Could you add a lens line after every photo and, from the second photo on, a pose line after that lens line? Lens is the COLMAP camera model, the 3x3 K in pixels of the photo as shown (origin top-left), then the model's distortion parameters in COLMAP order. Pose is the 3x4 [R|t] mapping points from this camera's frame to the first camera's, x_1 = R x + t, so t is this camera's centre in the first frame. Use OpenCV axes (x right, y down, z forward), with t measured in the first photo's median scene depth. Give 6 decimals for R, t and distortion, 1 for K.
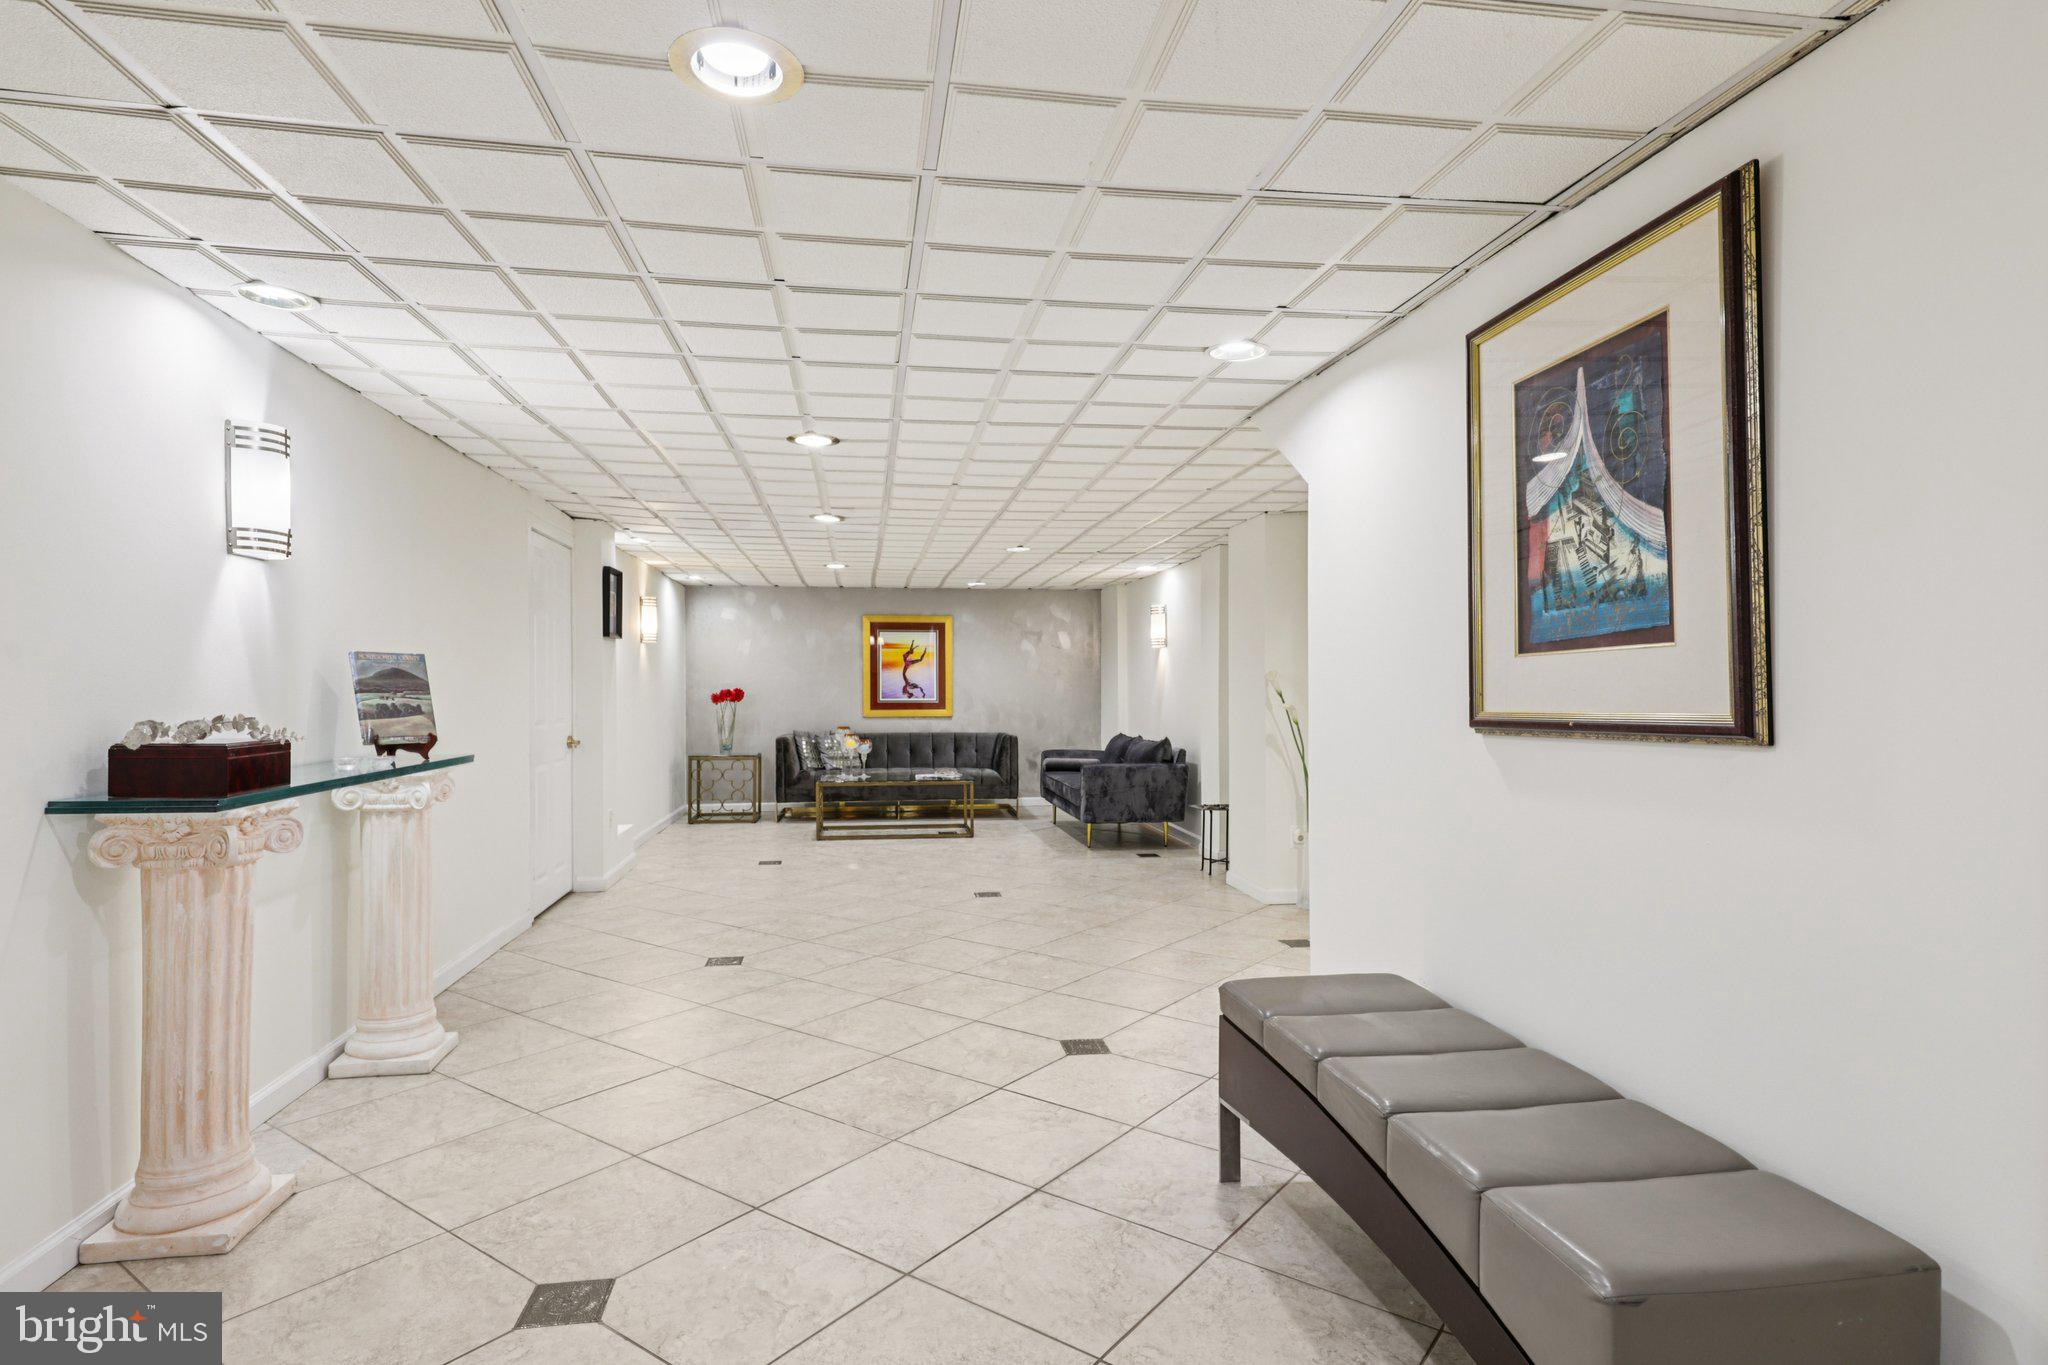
lens RADIAL K [[1110.8, 0, 1023.0], [0, 1110.8, 672.7], [0, 0, 1]] dist [0.000489, 0.000005]
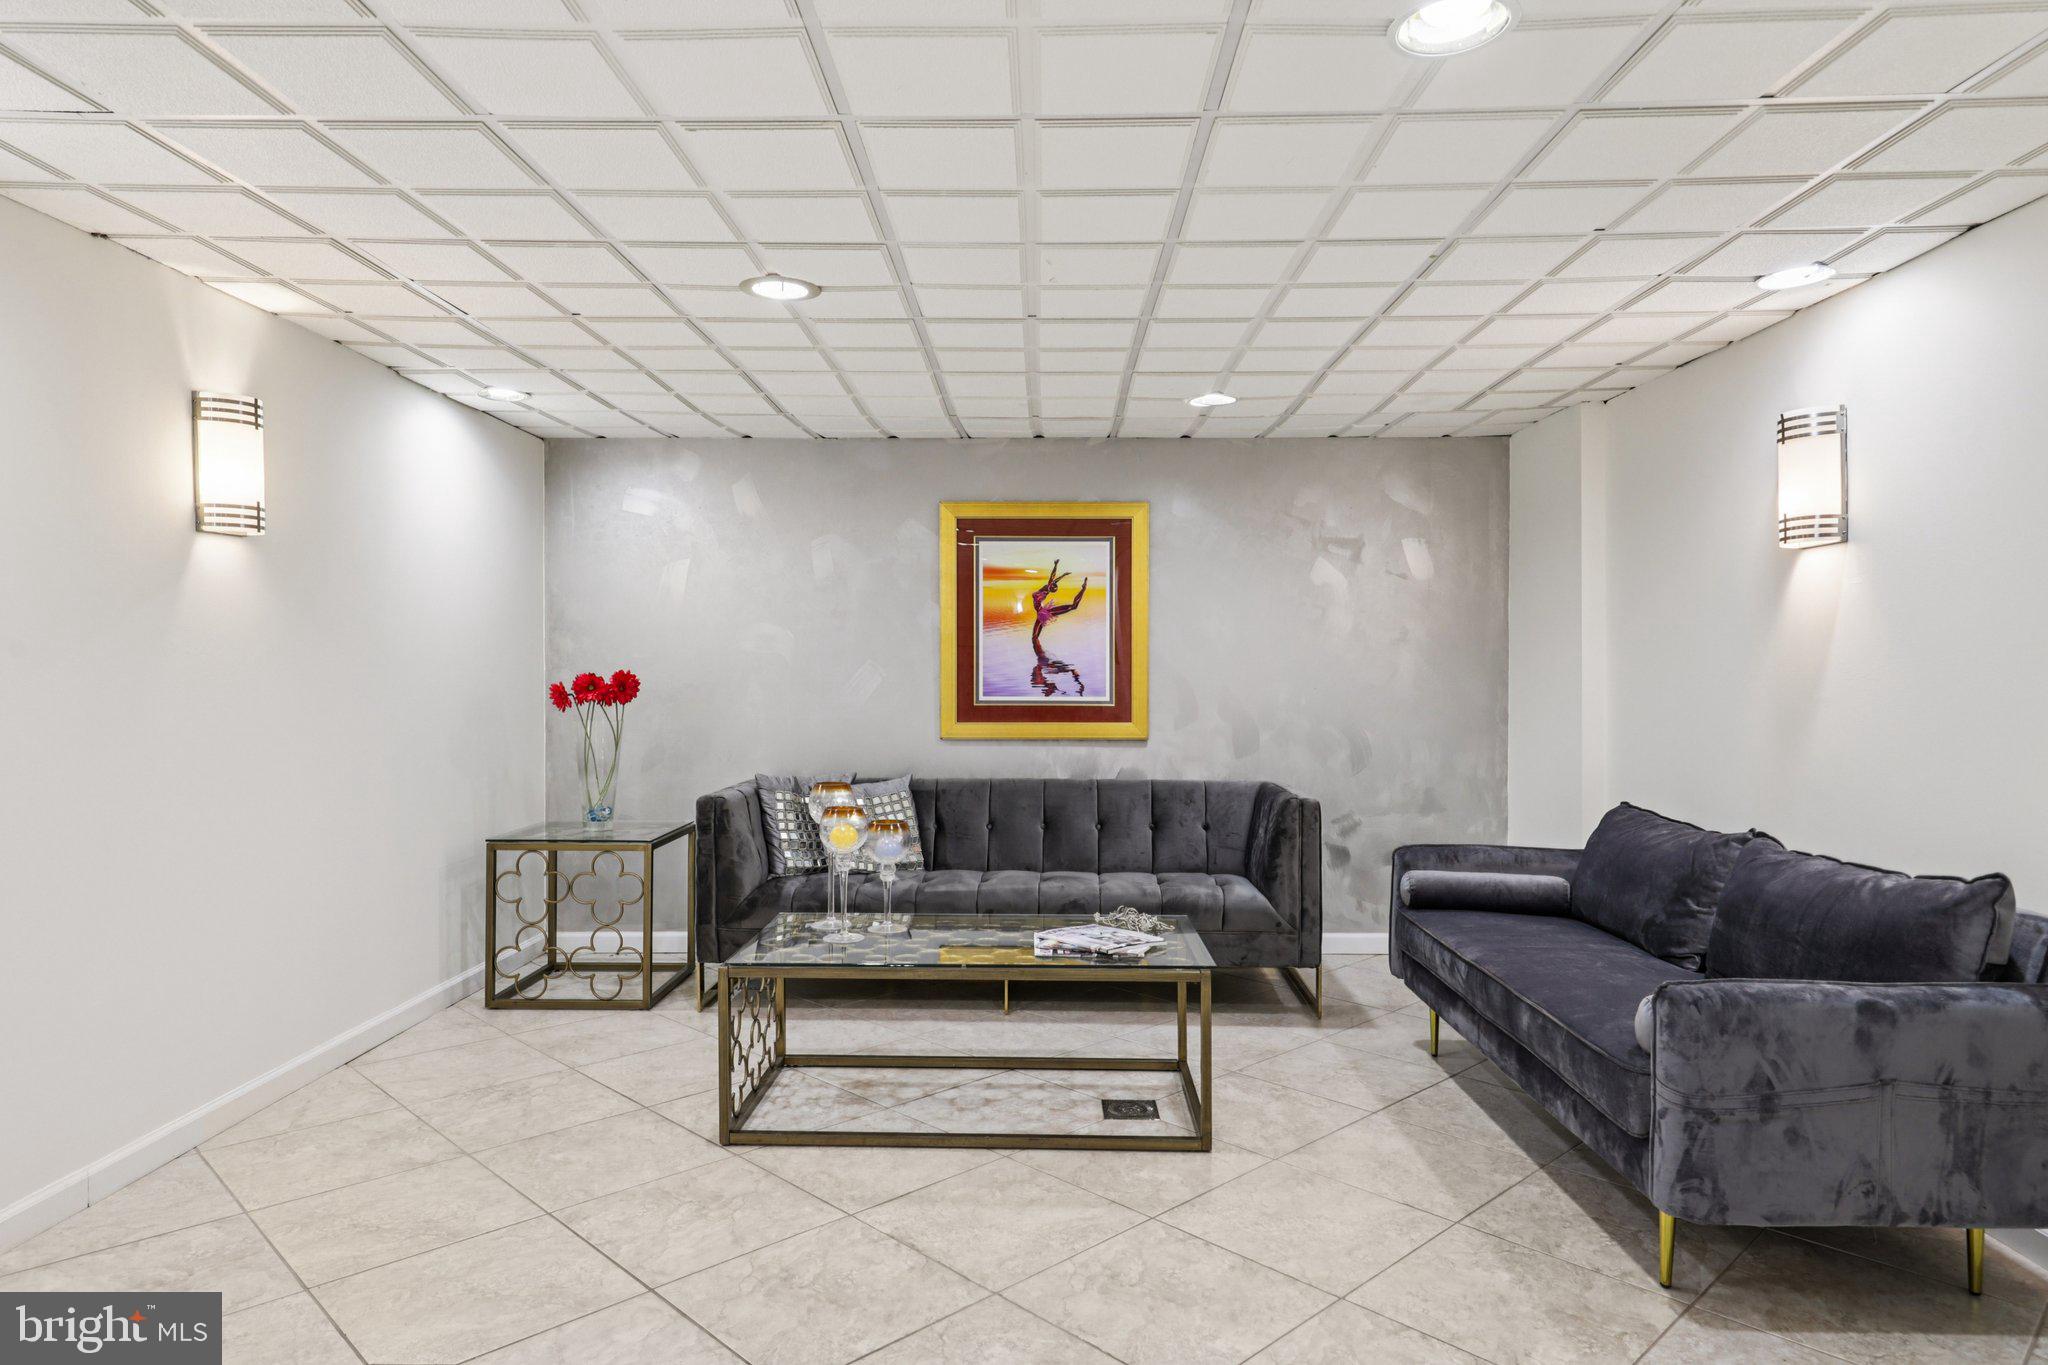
lens RADIAL K [[1233.9, 0, 1019.2], [0, 1233.9, 664.8], [0, 0, 1]] dist [0.004145, 0.000312]
pose [[0.985528, 0.002853, -0.169487, -0.032963], [-0.001032, 0.999941, 0.010836, 0.006077], [0.169508, -0.010504, 0.985473, 0.540651]]
